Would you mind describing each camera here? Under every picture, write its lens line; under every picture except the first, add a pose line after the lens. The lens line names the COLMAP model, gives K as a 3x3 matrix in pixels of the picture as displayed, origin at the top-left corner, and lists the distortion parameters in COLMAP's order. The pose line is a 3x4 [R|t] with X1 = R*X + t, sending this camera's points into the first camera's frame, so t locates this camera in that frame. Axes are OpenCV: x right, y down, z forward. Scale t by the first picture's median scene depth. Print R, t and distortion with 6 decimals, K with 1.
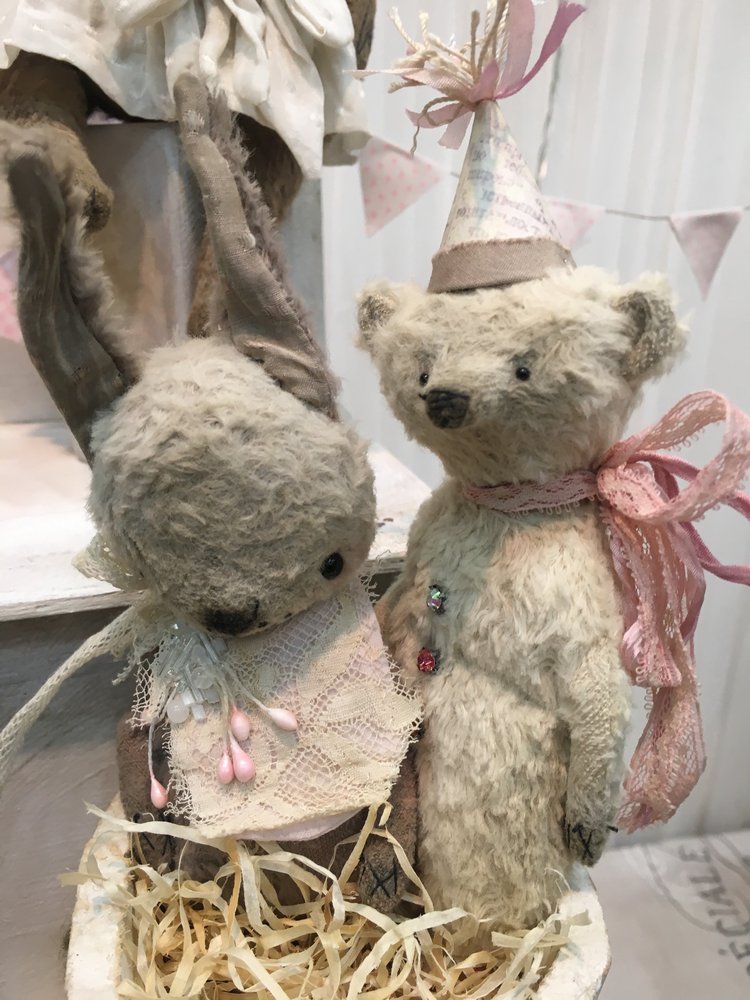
lens RADIAL K [[855.3, 0, 378.9], [0, 855.3, 487.2], [0, 0, 1]] dist [0.082094, -0.131976]
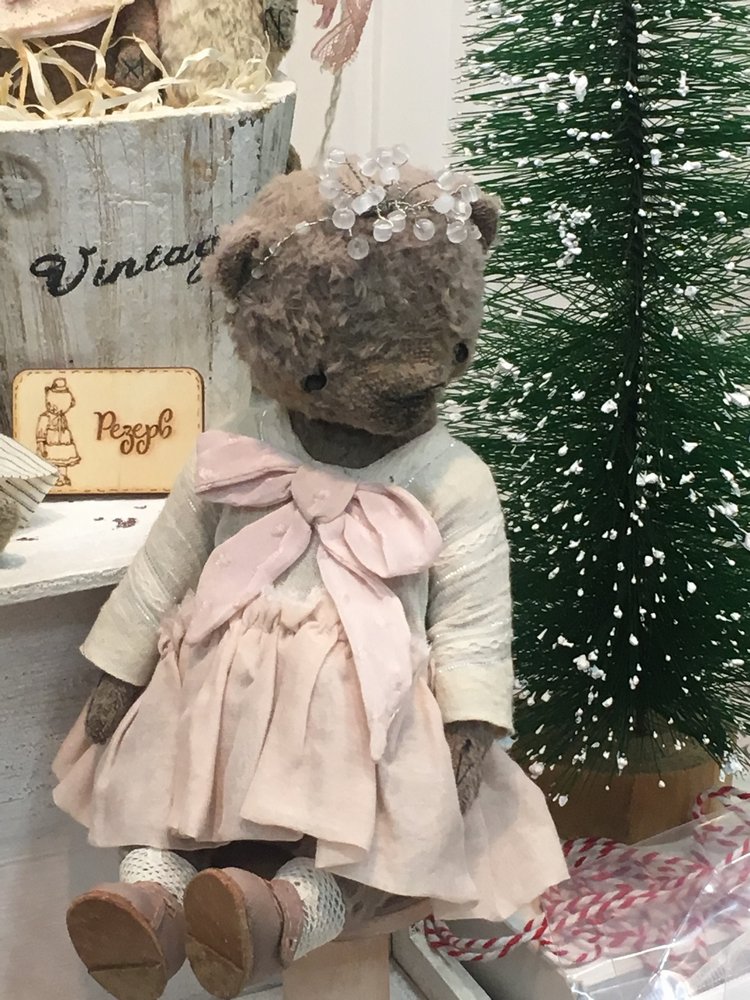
lens RADIAL K [[2393.0, 0, 375.0], [0, 2393.0, 500.0], [0, 0, 1]] dist [0.045377, 0.385333]
pose [[0.994752, -0.058914, 0.083648, 0.028042], [0.054558, 0.997079, 0.053450, 0.965158], [-0.086552, -0.048606, 0.995061, -2.853795]]
